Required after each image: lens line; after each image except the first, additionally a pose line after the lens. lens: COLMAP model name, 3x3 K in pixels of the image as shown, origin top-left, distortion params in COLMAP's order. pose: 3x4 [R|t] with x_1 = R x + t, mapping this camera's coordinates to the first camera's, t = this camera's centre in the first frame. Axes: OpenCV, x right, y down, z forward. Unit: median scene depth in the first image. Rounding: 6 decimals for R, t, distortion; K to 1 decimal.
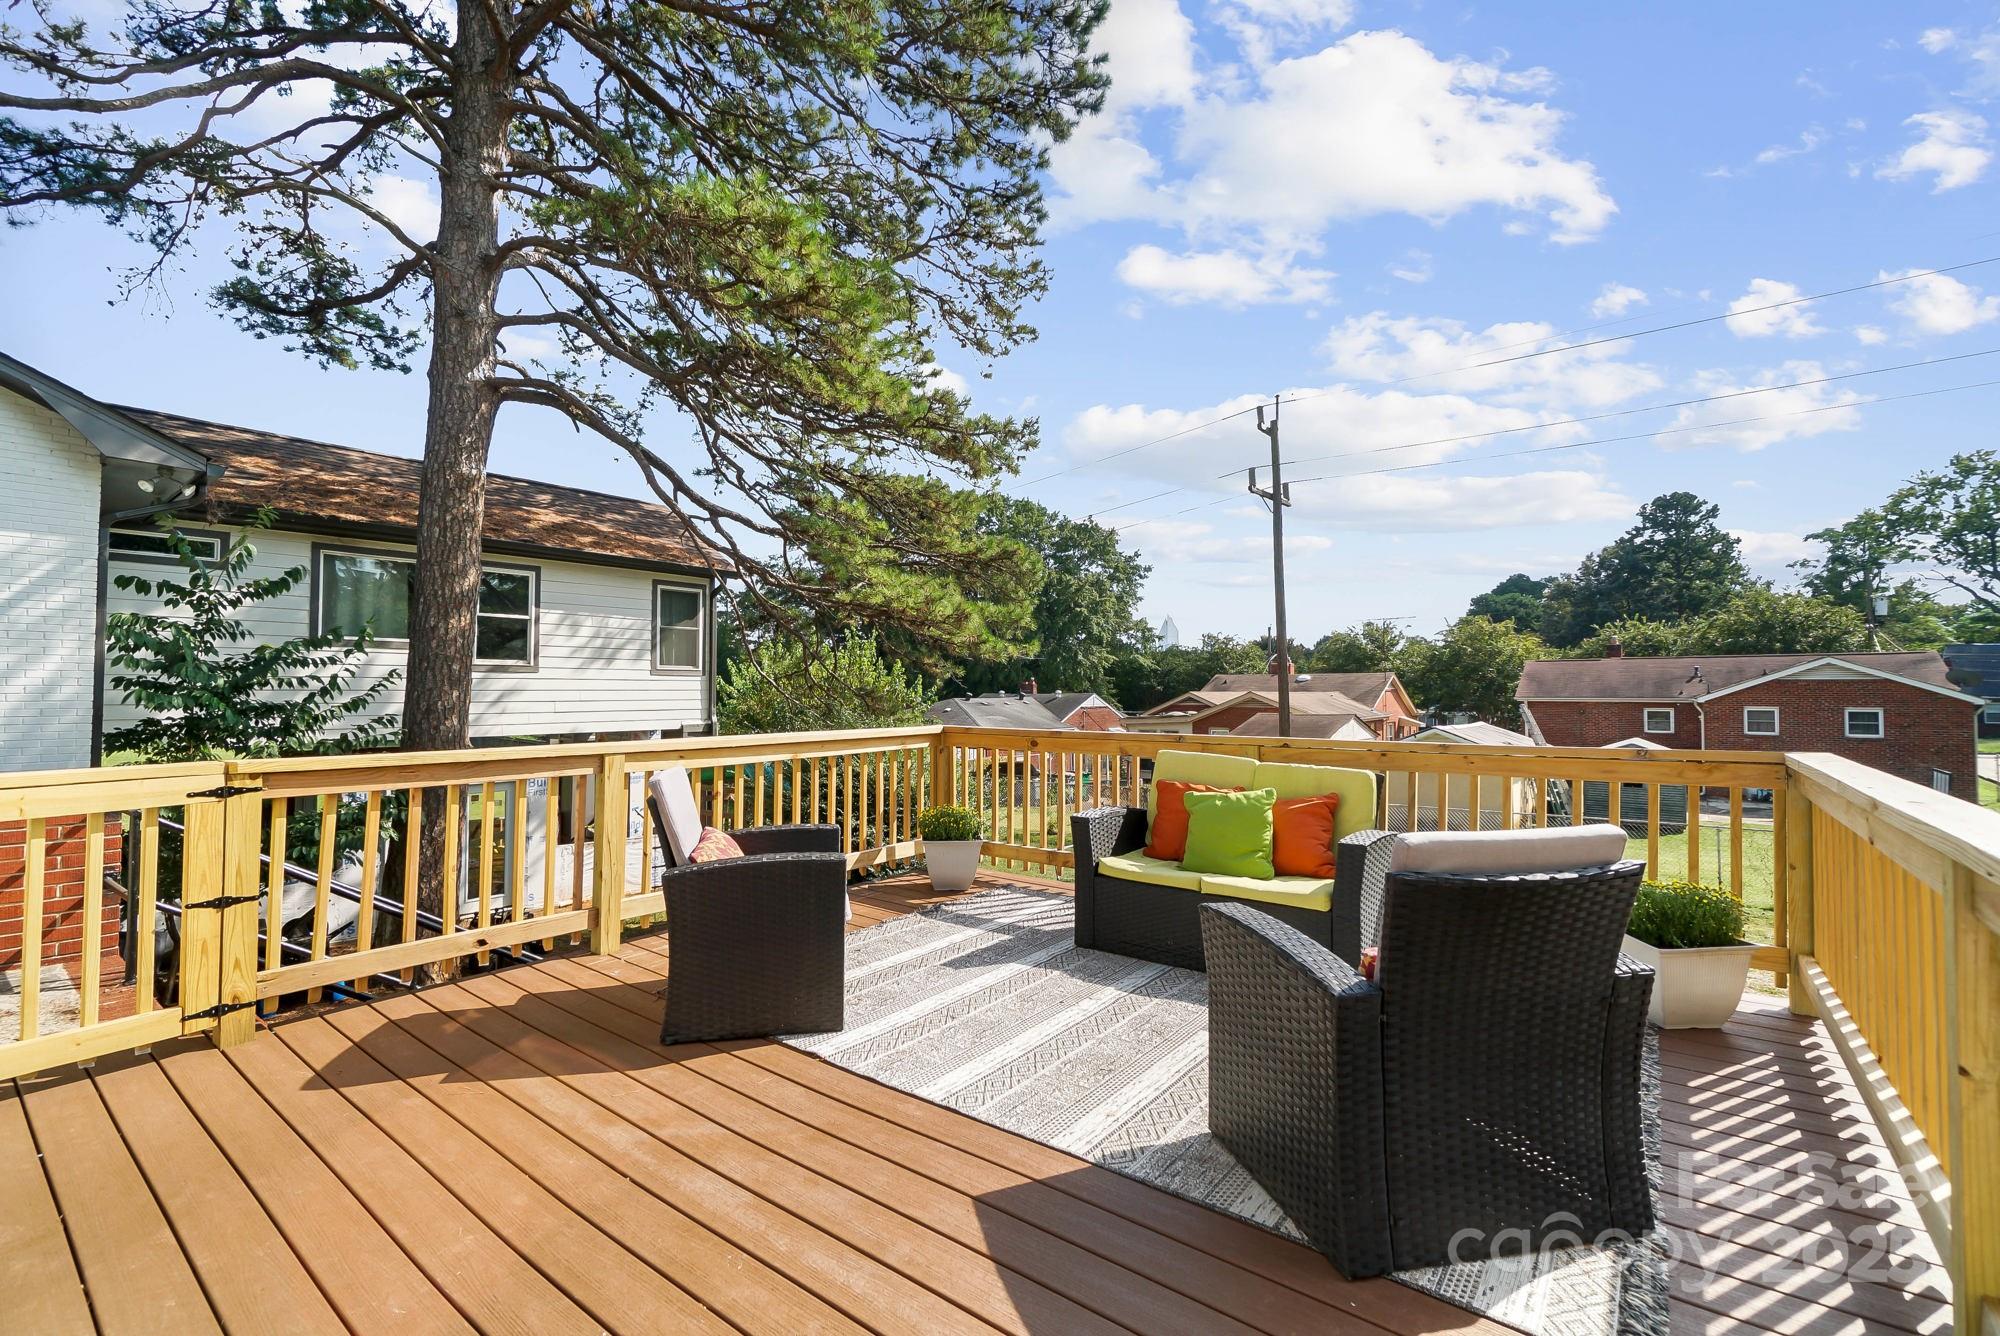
lens RADIAL K [[864.0, 0, 995.9], [0, 864.0, 667.7], [0, 0, 1]] dist [-0.017807, 0.000497]
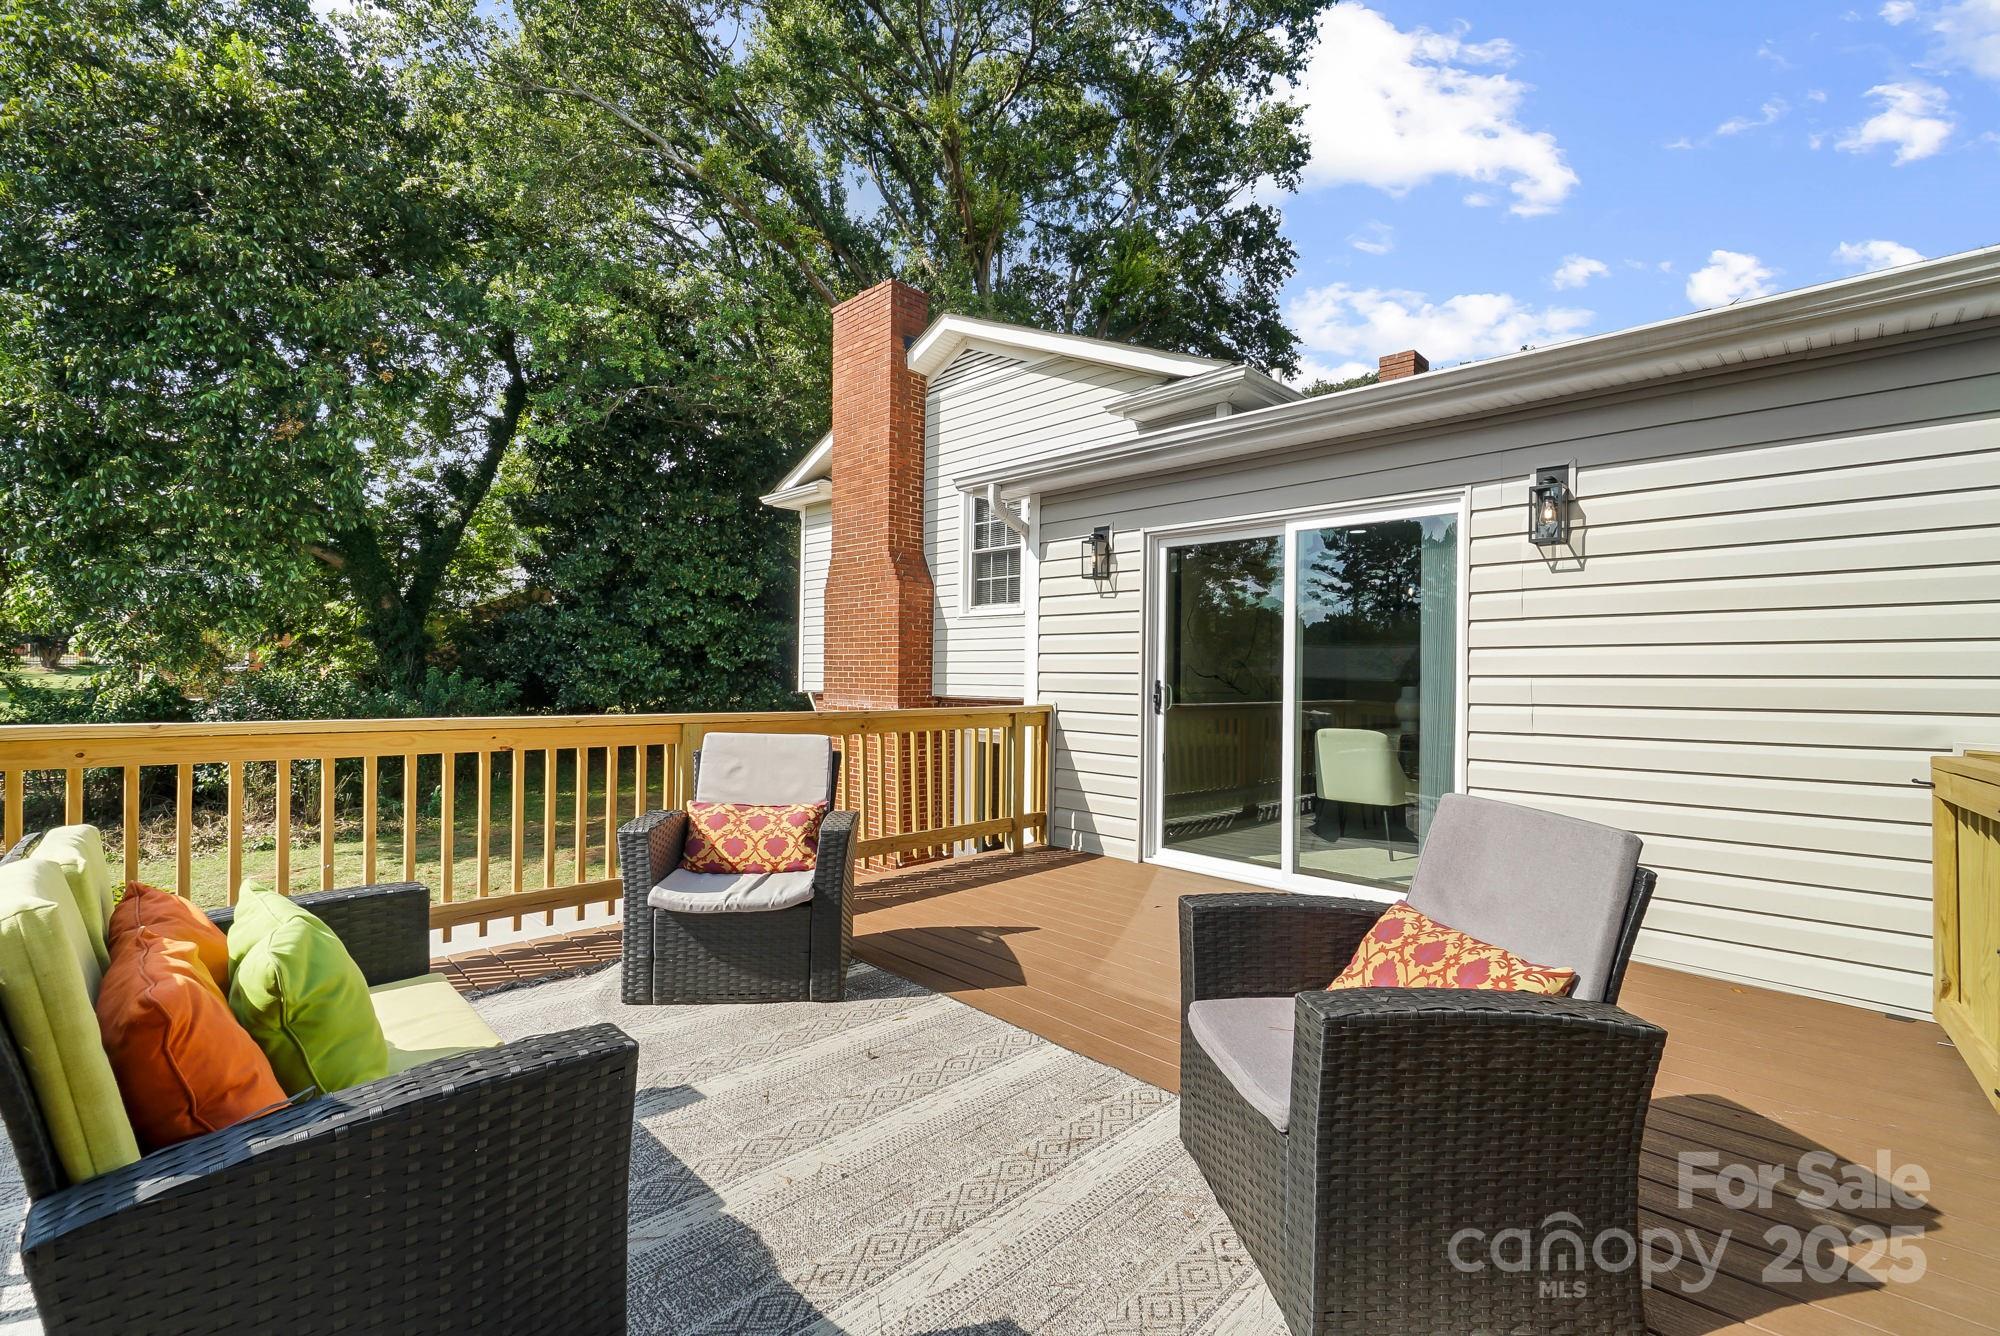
lens RADIAL K [[864.0, 0, 995.9], [0, 864.0, 667.7], [0, 0, 1]] dist [-0.017807, 0.000497]
pose [[-0.992314, -0.014207, 0.122929, -0.061836], [-0.018407, 0.999282, -0.033102, 0.032997], [-0.122370, -0.035111, -0.991863, 1.012769]]
